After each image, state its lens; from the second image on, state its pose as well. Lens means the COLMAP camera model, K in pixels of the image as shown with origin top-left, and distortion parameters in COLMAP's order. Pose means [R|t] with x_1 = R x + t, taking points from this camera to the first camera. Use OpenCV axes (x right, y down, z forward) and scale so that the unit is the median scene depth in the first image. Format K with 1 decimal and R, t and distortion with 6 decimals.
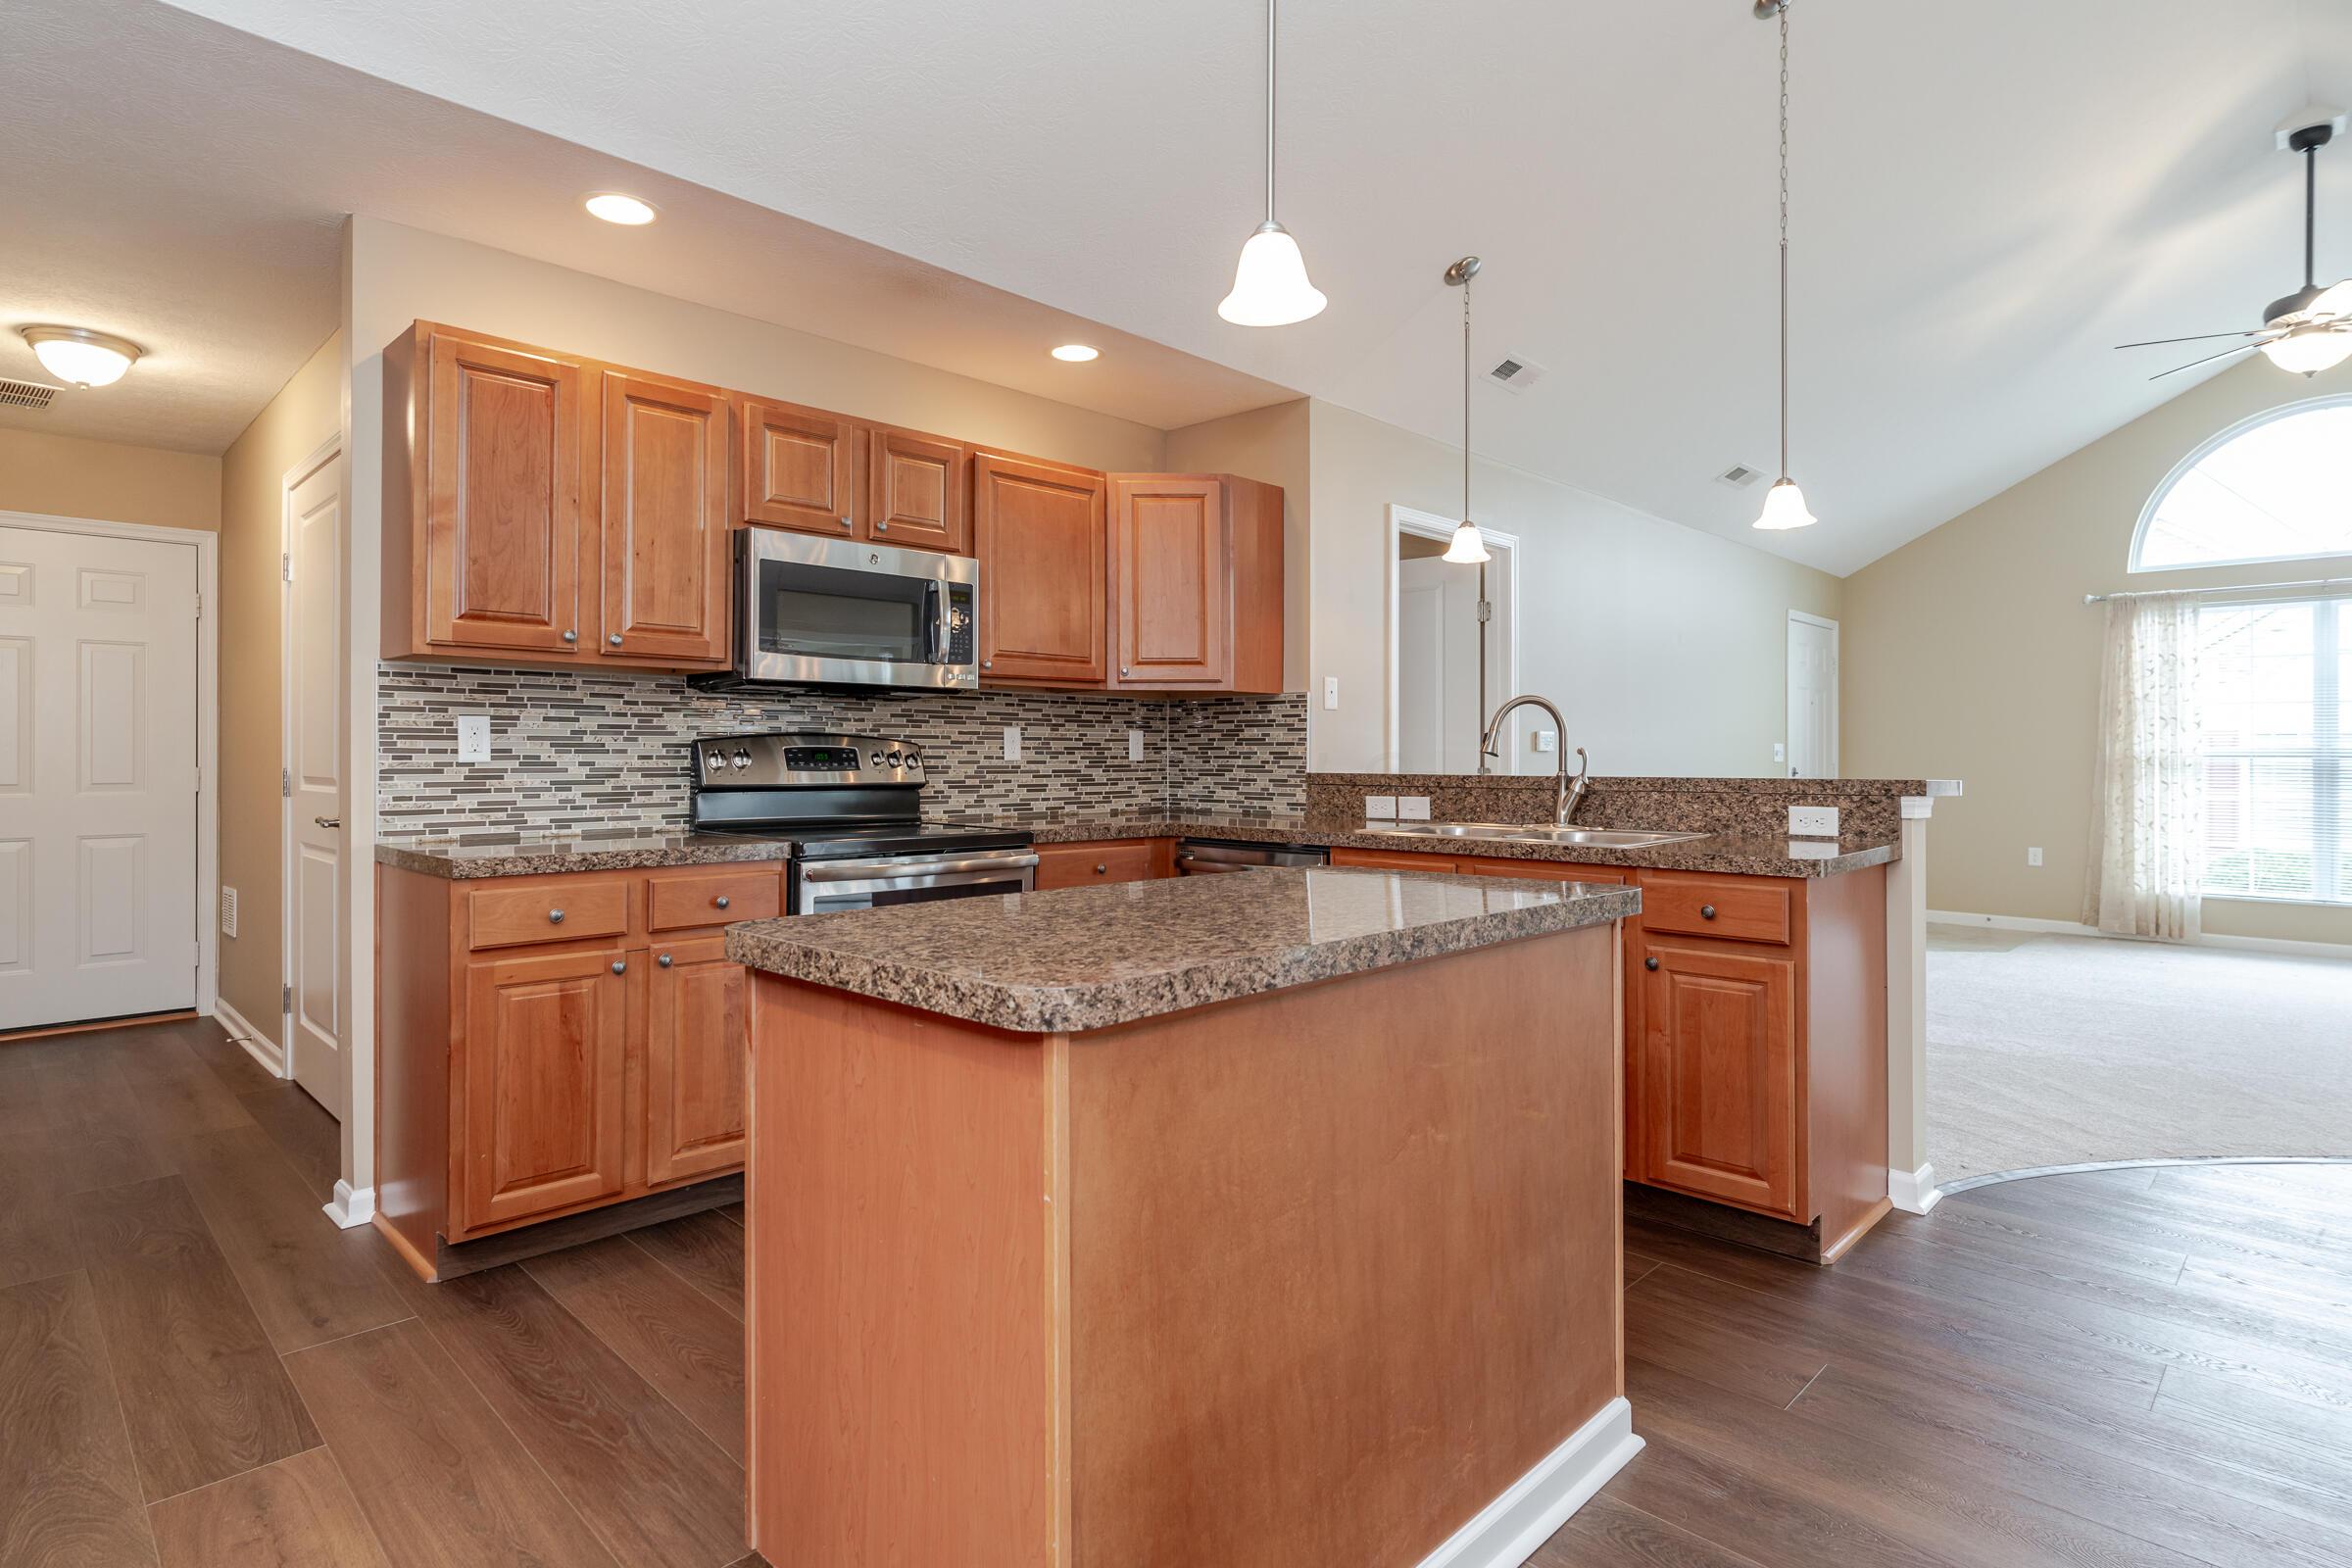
lens RADIAL K [[1231.7, 0, 1175.6], [0, 1231.7, 743.6], [0, 0, 1]] dist [-0.001574, -0.000088]
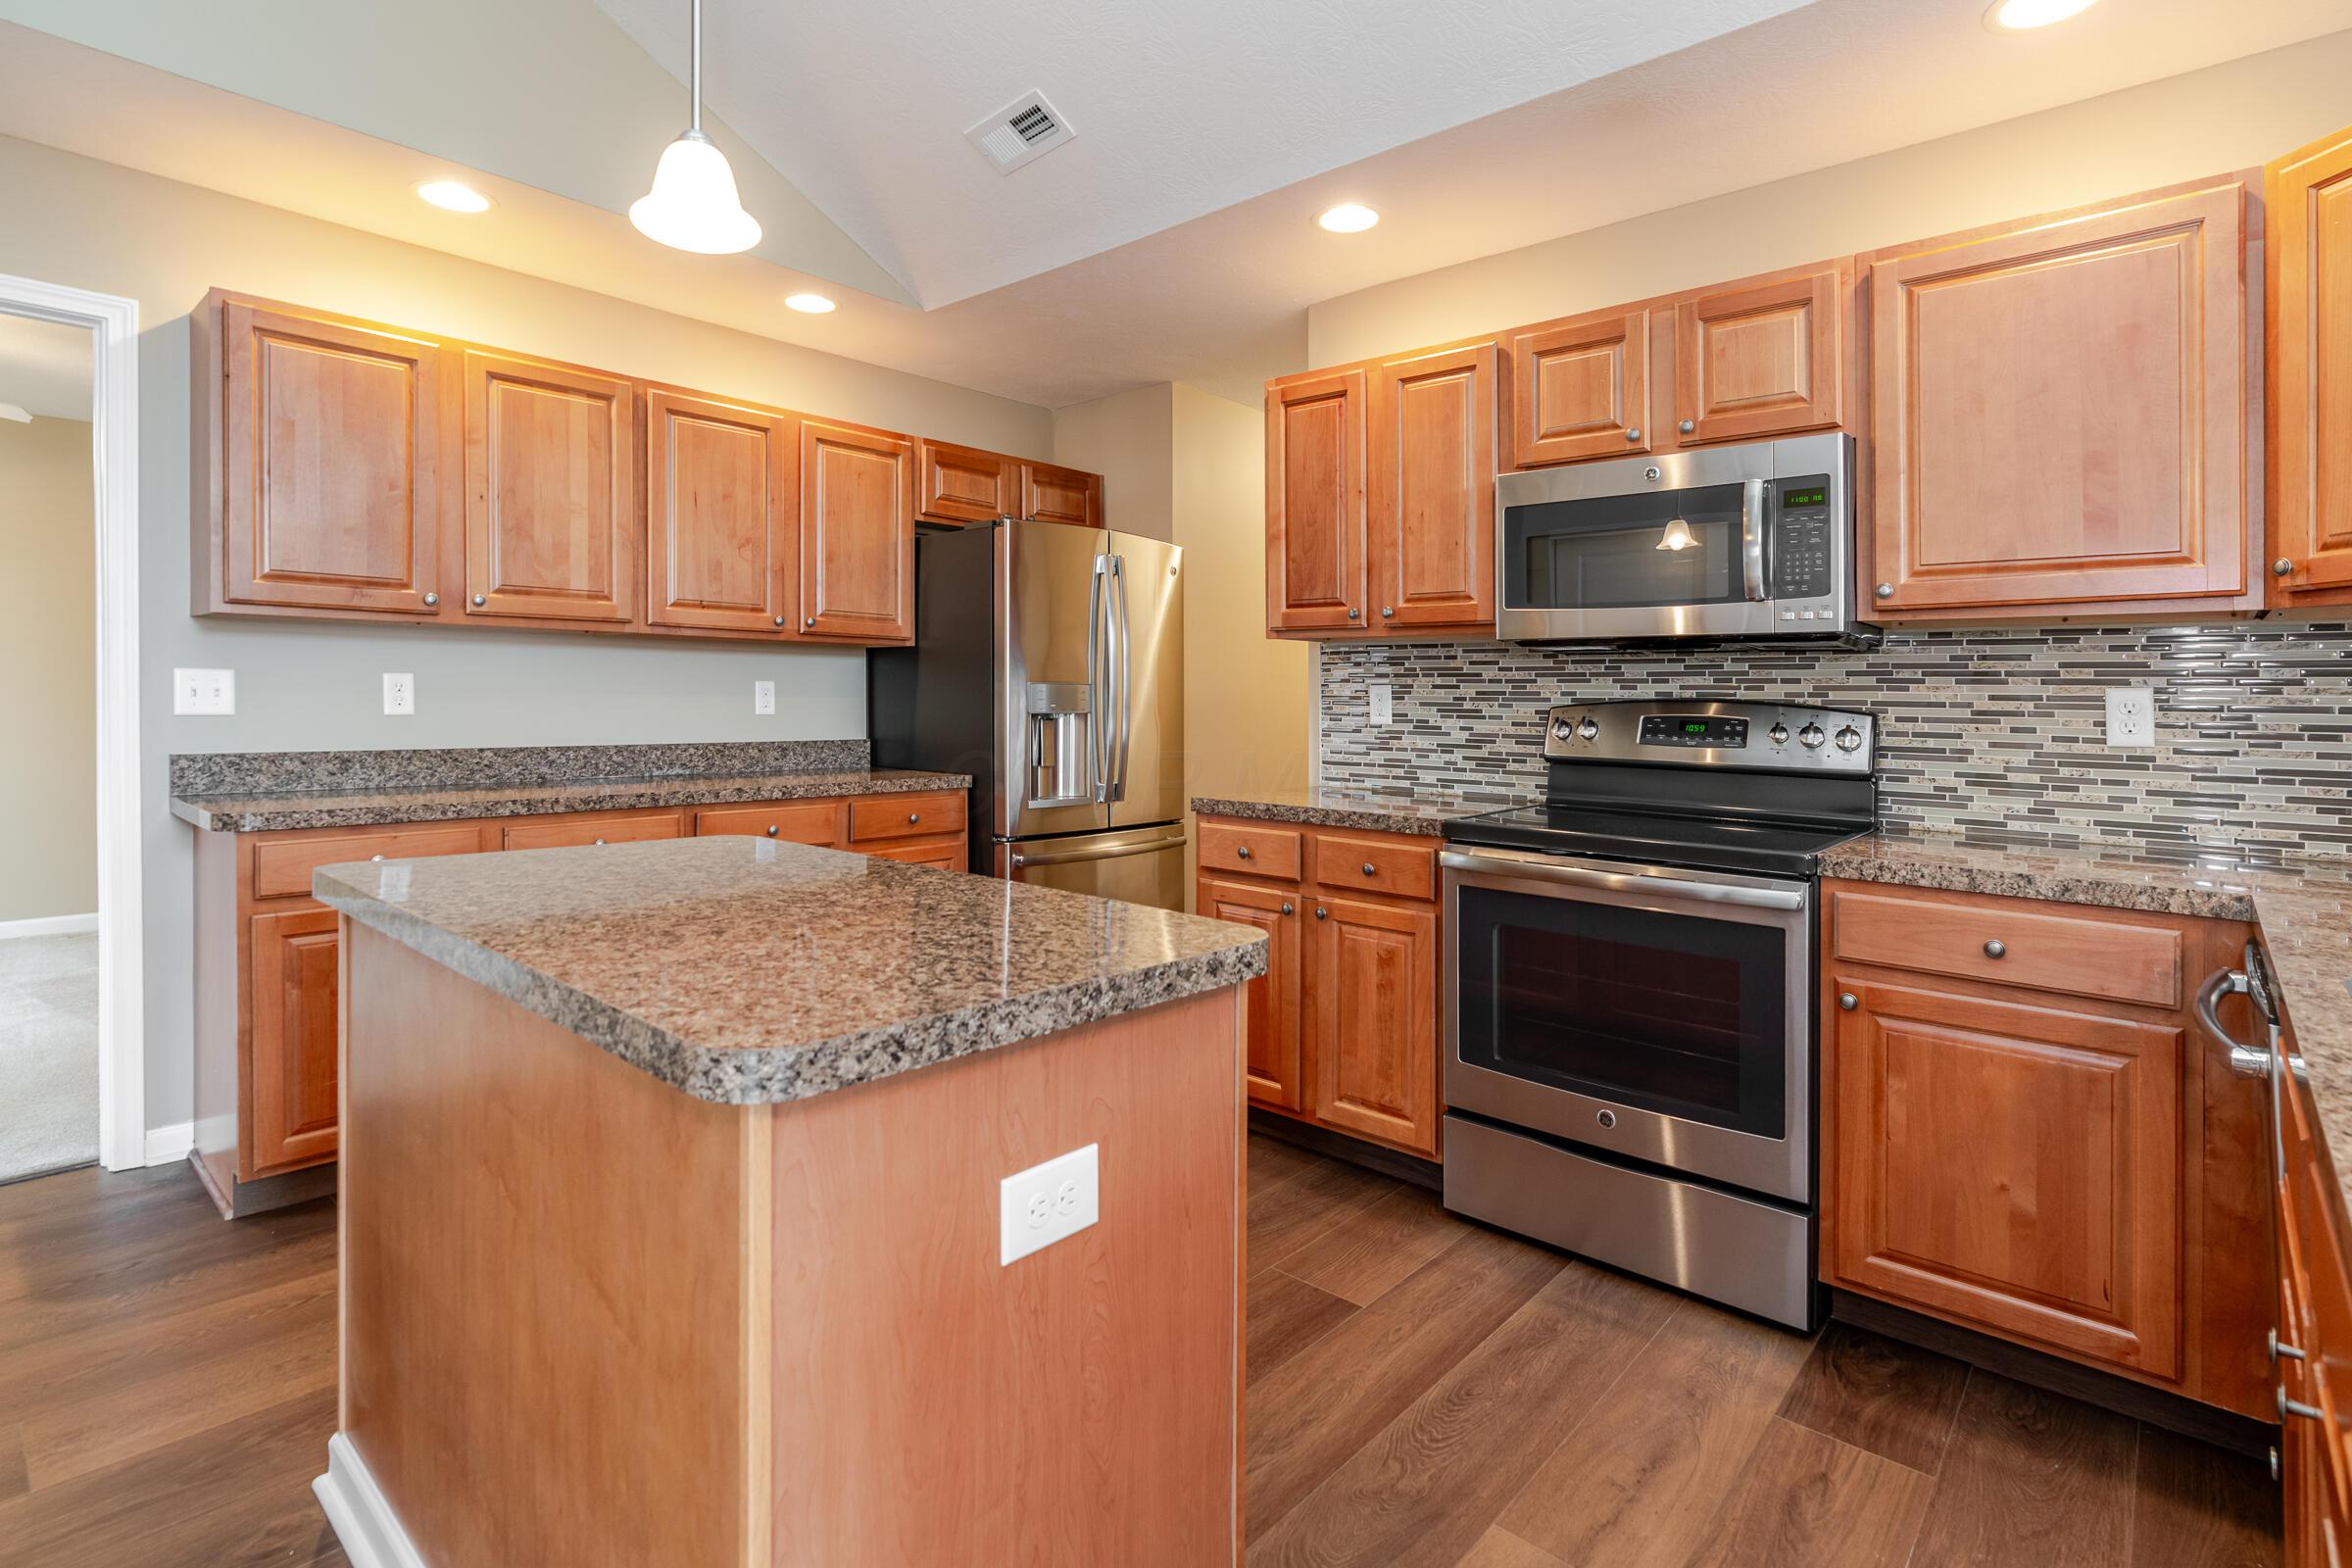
lens RADIAL K [[1152.1, 0, 1158.1], [0, 1152.1, 708.2], [0, 0, 1]] dist [-0.001338, 0.002349]
pose [[0.042487, 0.007951, -0.999065, 0.381300], [-0.004709, 0.999959, 0.007758, -0.005815], [0.999086, 0.004375, 0.042522, 0.538913]]
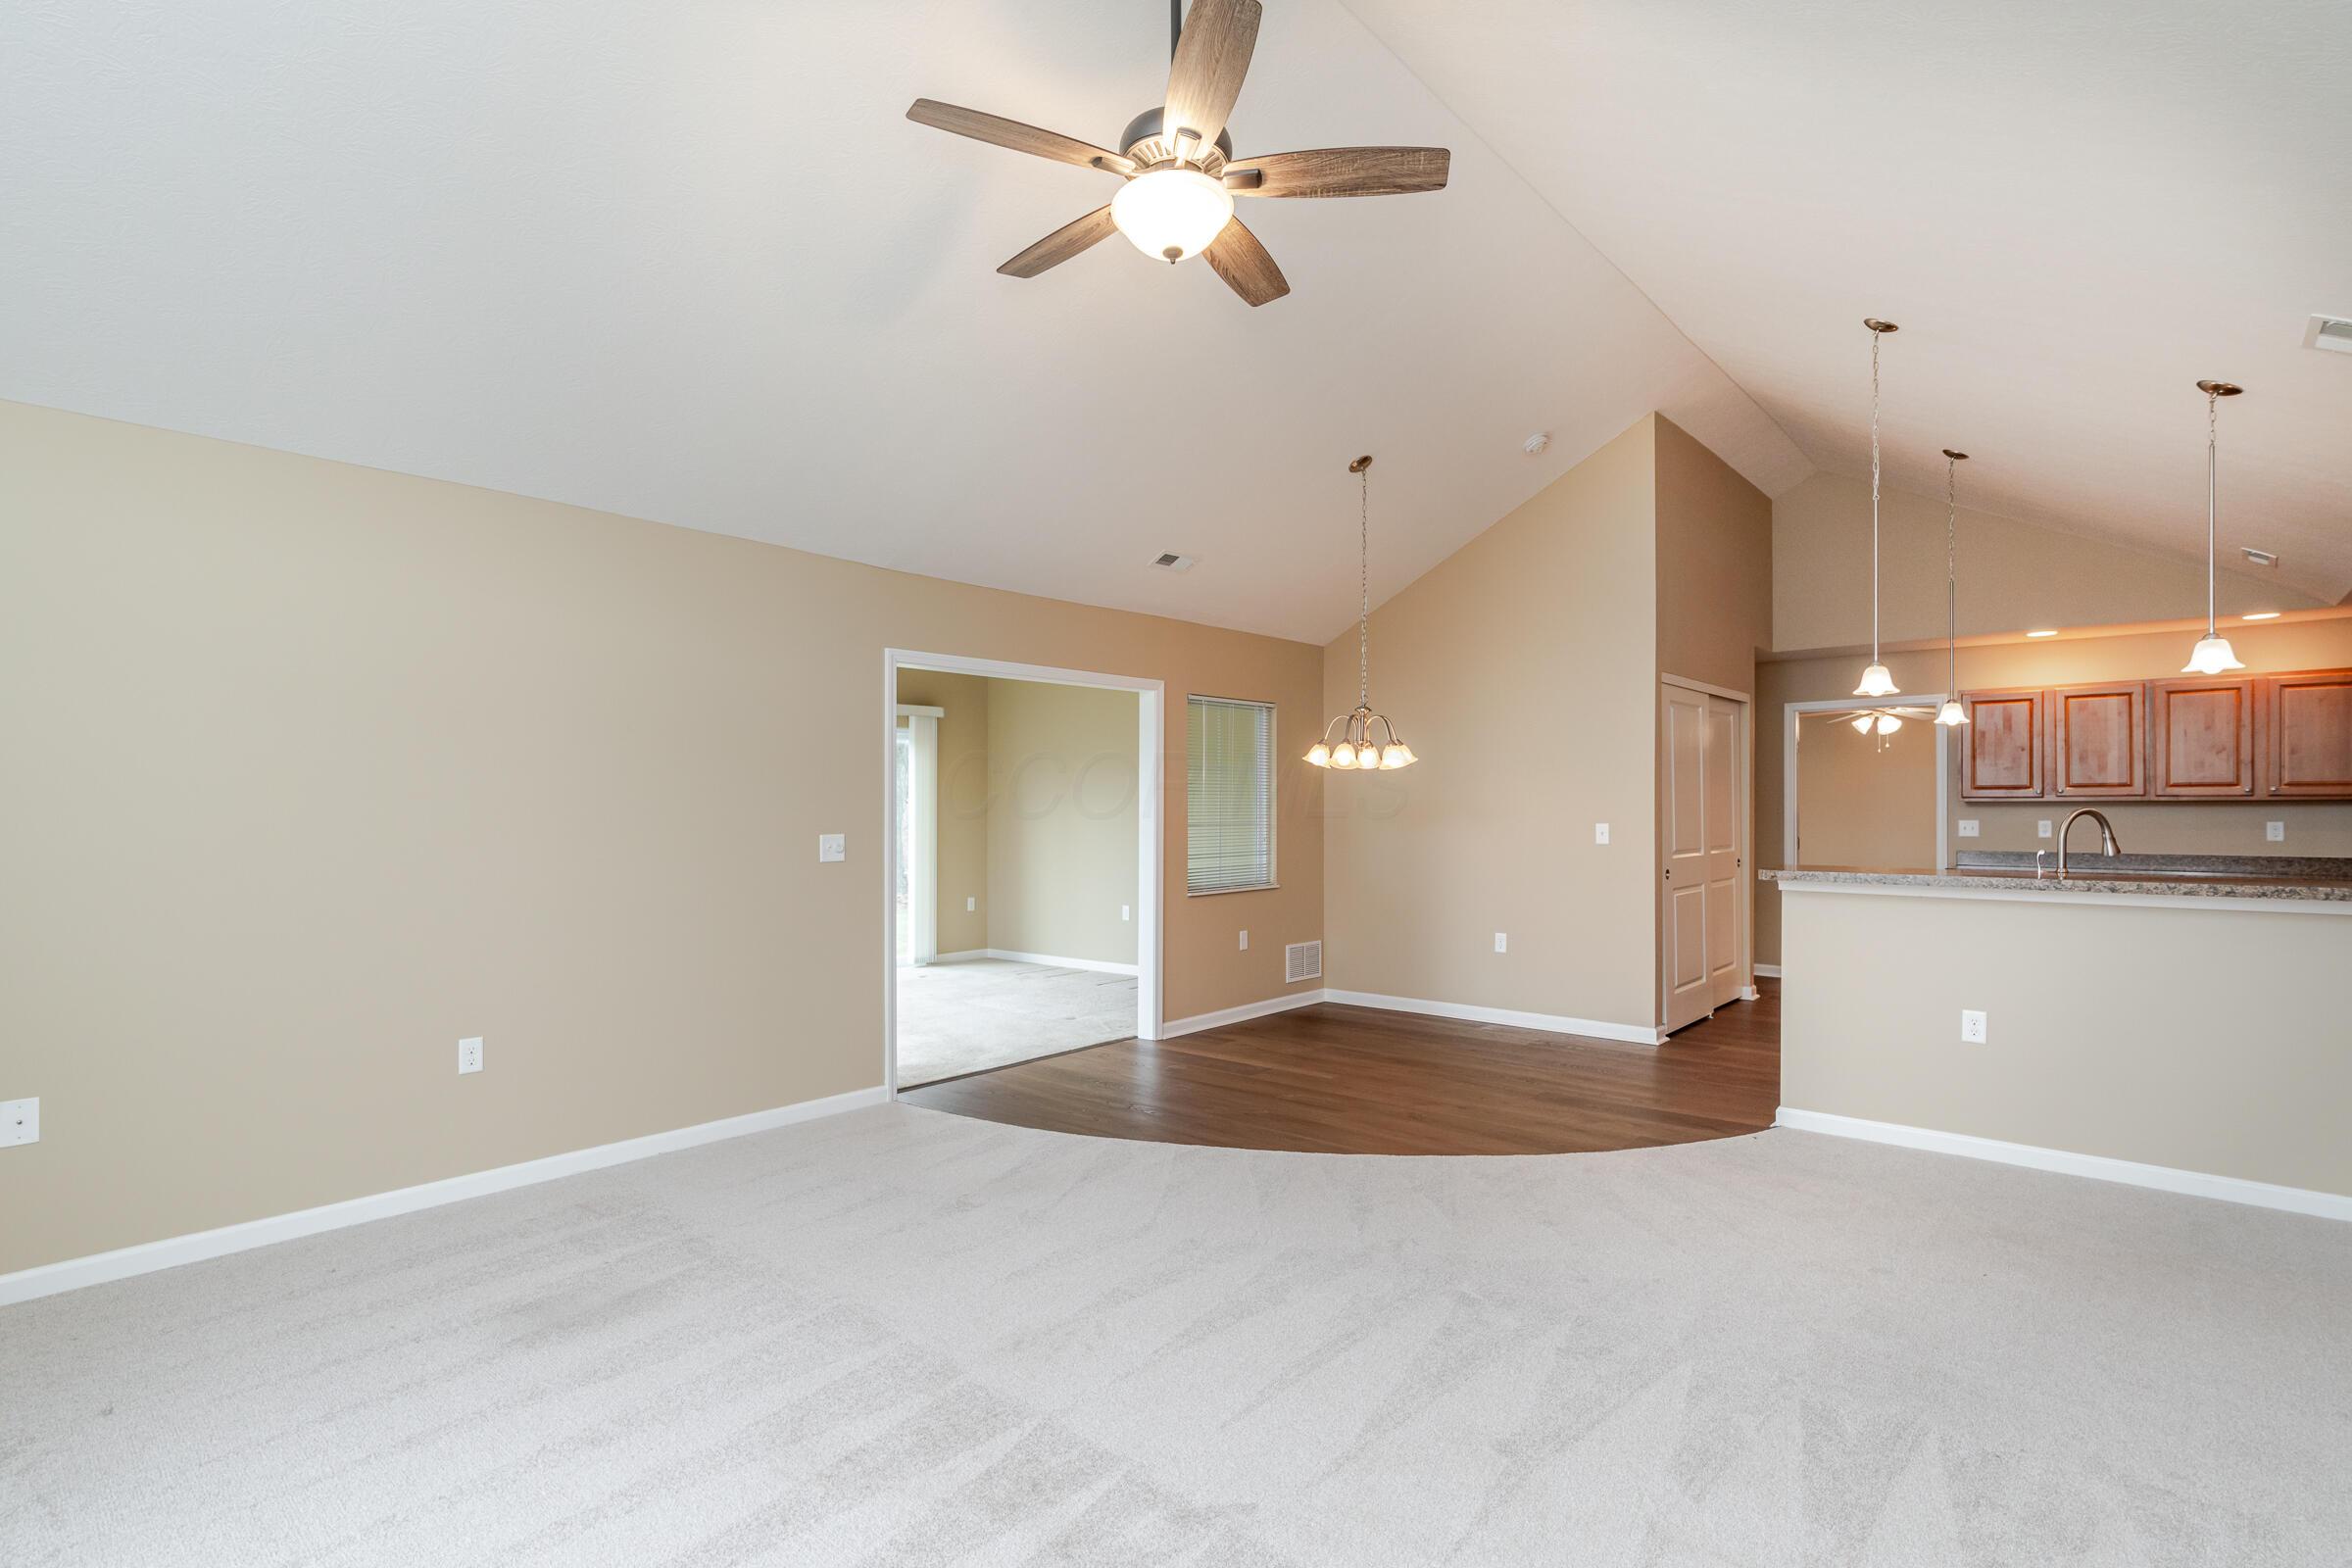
lens RADIAL K [[1130.3, 0, 1171.8], [0, 1130.3, 816.1], [0, 0, 1]] dist [0.002238, 0.000503]
pose [[-0.998439, 0.001919, -0.055821, 1.080286], [0.001912, 0.999998, 0.000183, -0.030070], [0.055821, 0.000076, -0.998441, 1.775629]]
